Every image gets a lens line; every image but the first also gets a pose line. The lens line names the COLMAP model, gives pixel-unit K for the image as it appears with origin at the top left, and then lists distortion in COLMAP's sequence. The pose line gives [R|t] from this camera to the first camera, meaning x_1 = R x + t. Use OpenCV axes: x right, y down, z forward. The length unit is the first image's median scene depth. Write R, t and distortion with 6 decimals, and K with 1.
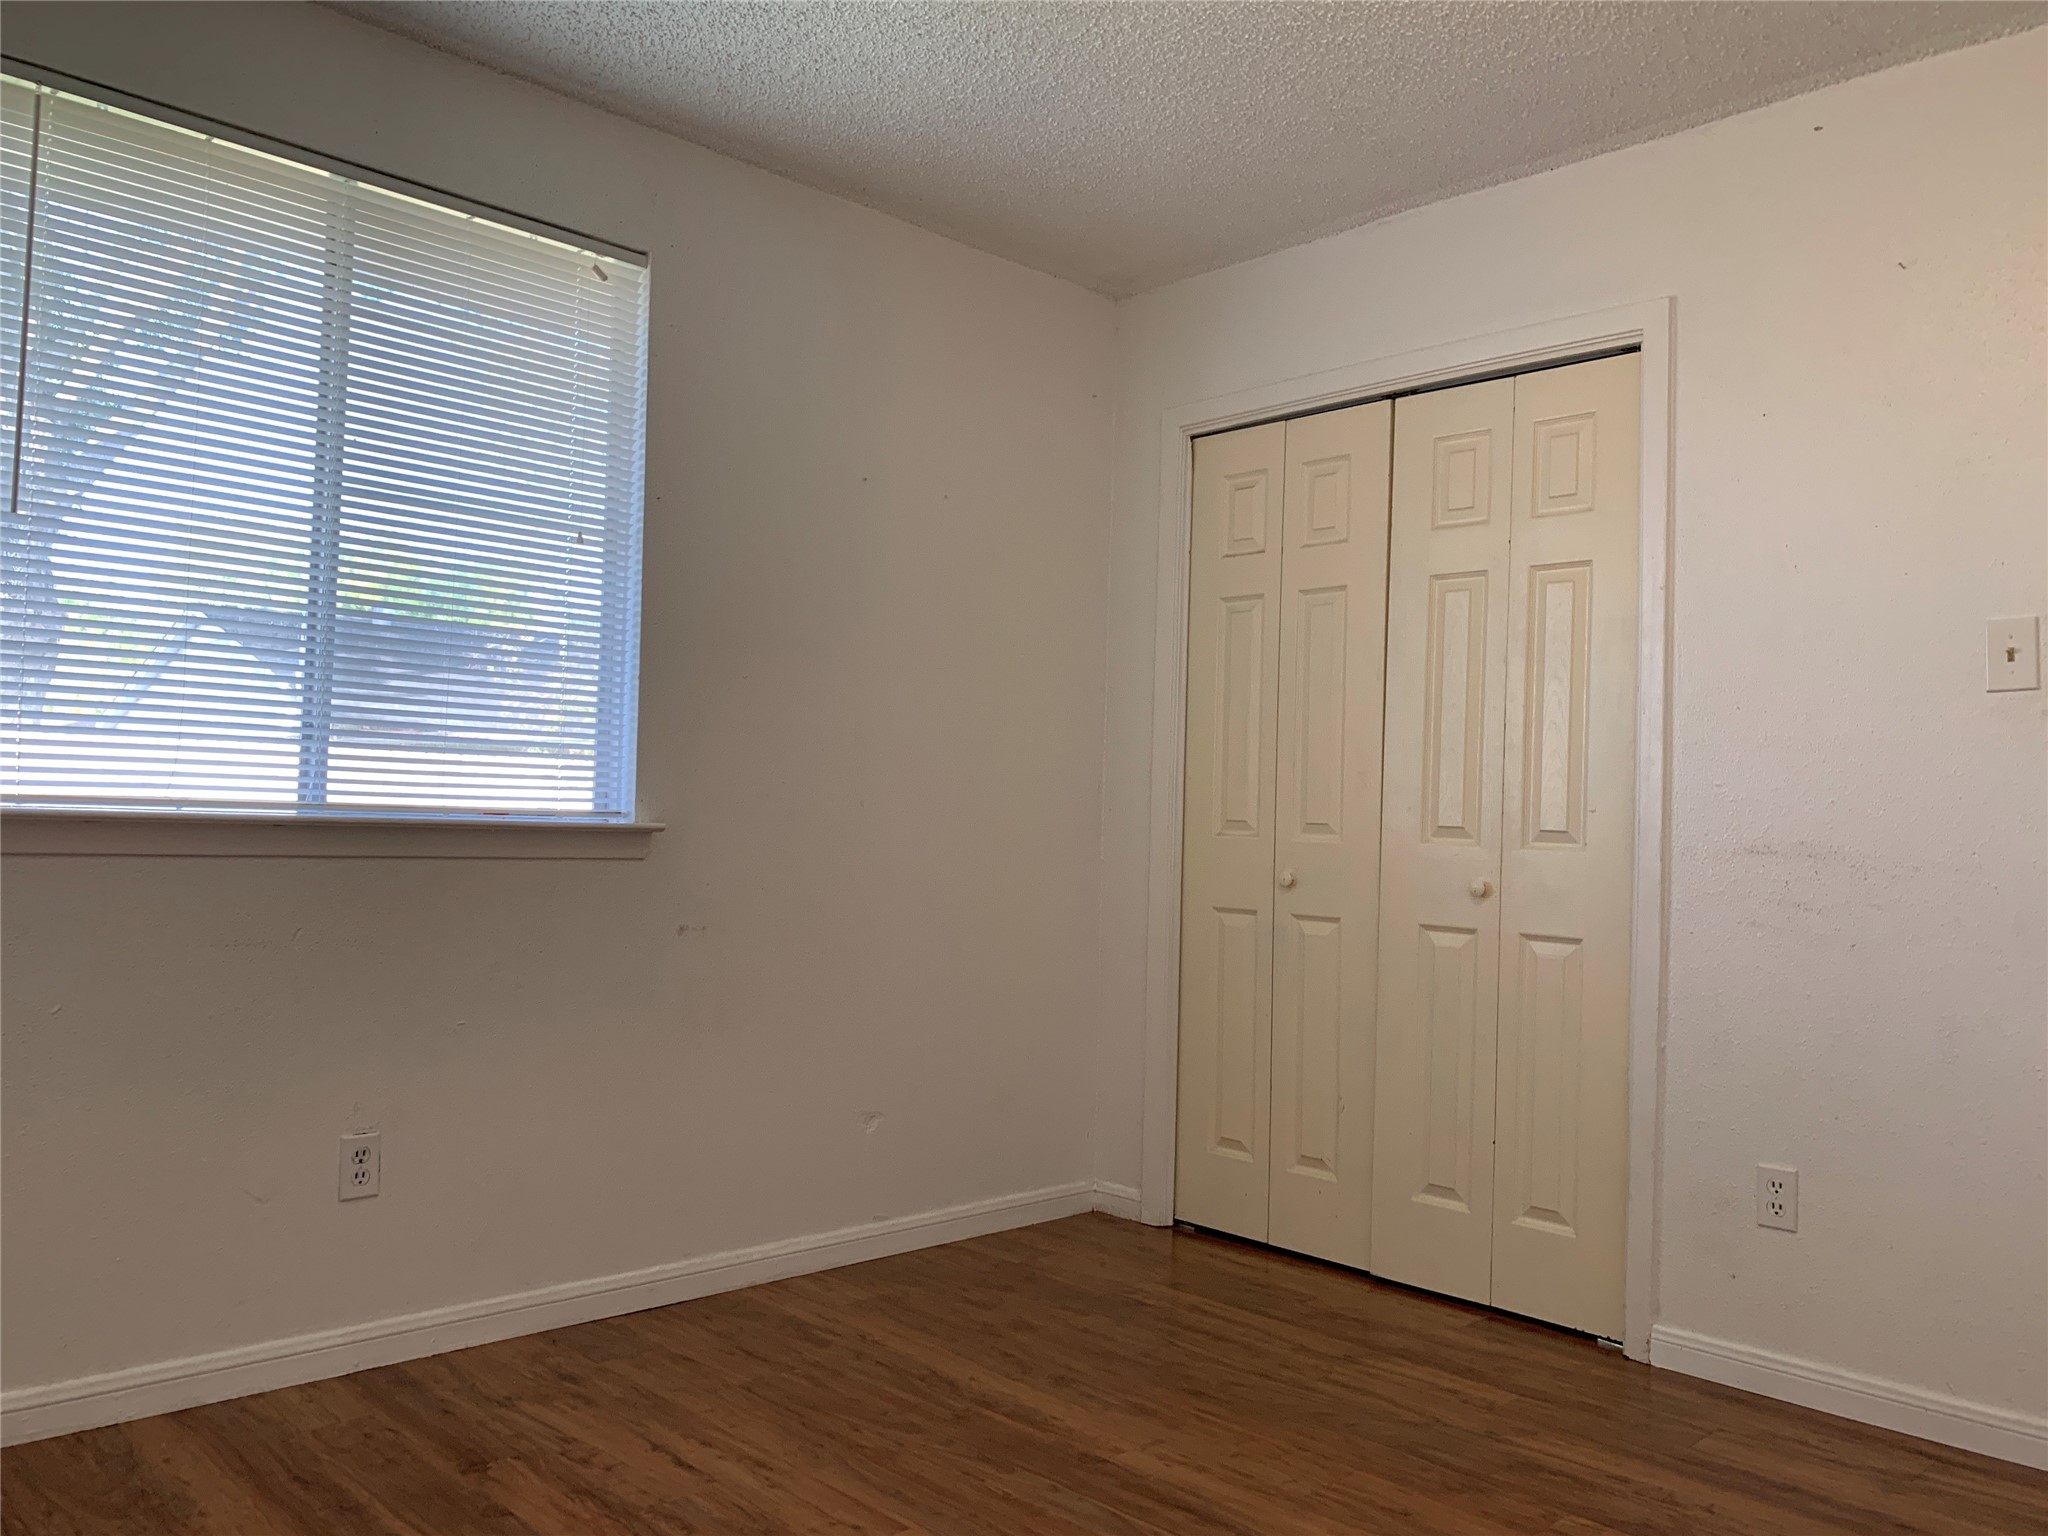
lens RADIAL K [[1582.2, 0, 1024.0], [0, 1582.2, 768.0], [0, 0, 1]] dist [0.015149, 0.000552]
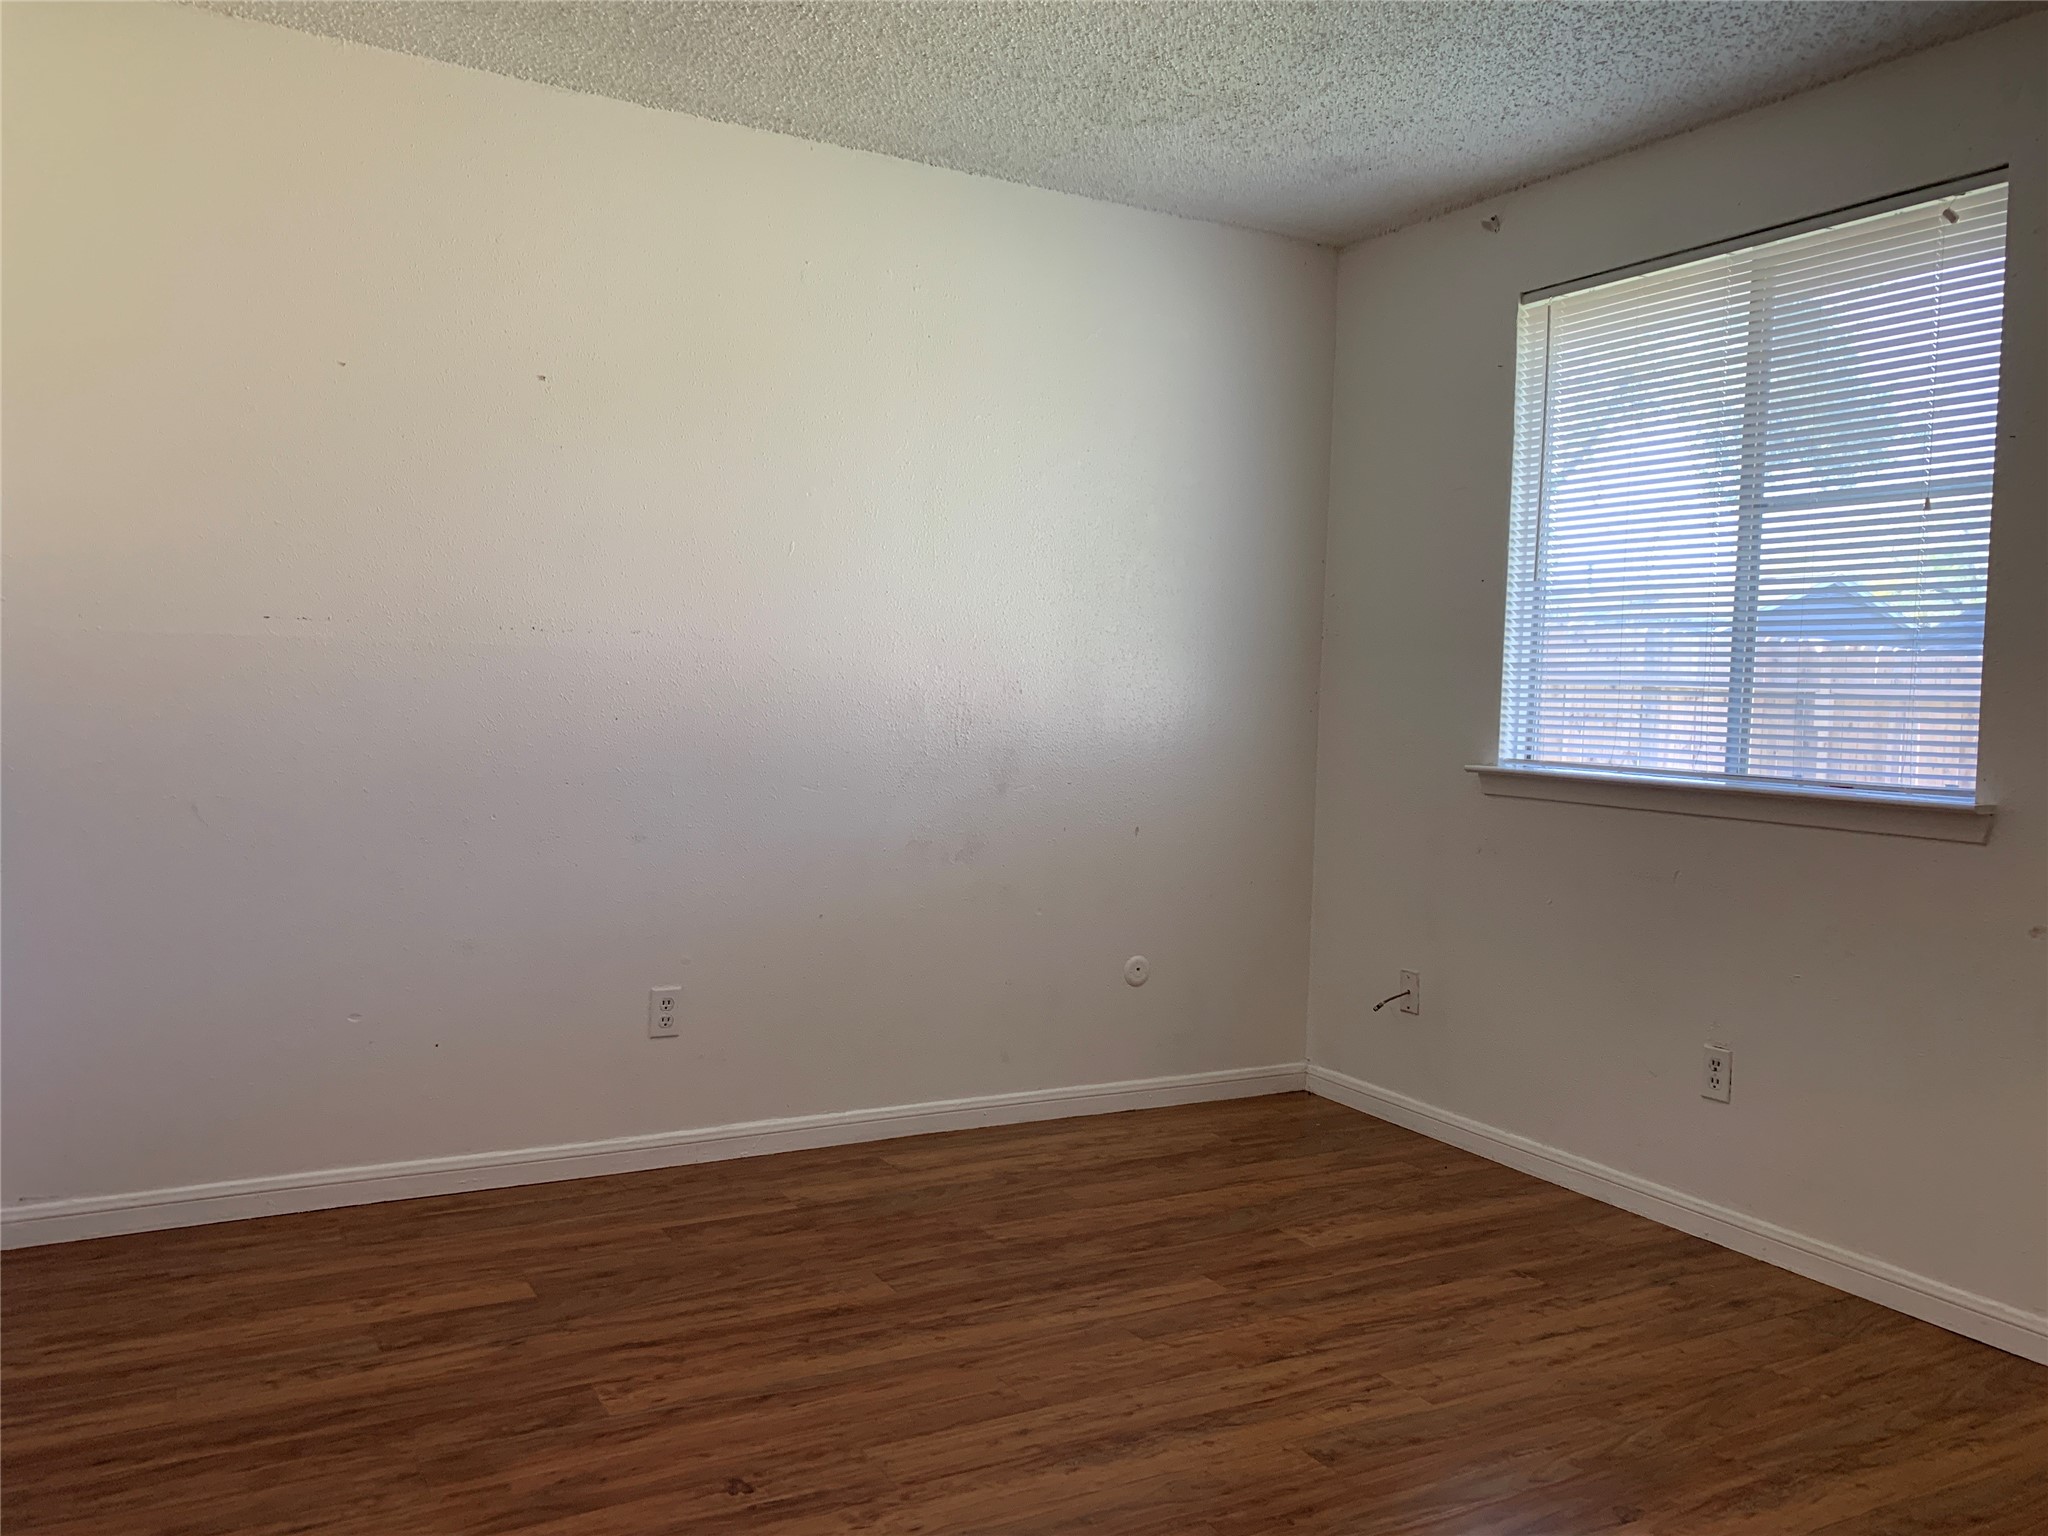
lens RADIAL K [[1582.2, 0, 1024.0], [0, 1582.2, 768.0], [0, 0, 1]] dist [0.015149, 0.000552]
pose [[-0.257412, 0.009466, -0.966255, 0.913824], [0.001959, 0.999955, 0.009274, 0.005162], [0.966300, 0.000494, -0.257419, 0.828999]]
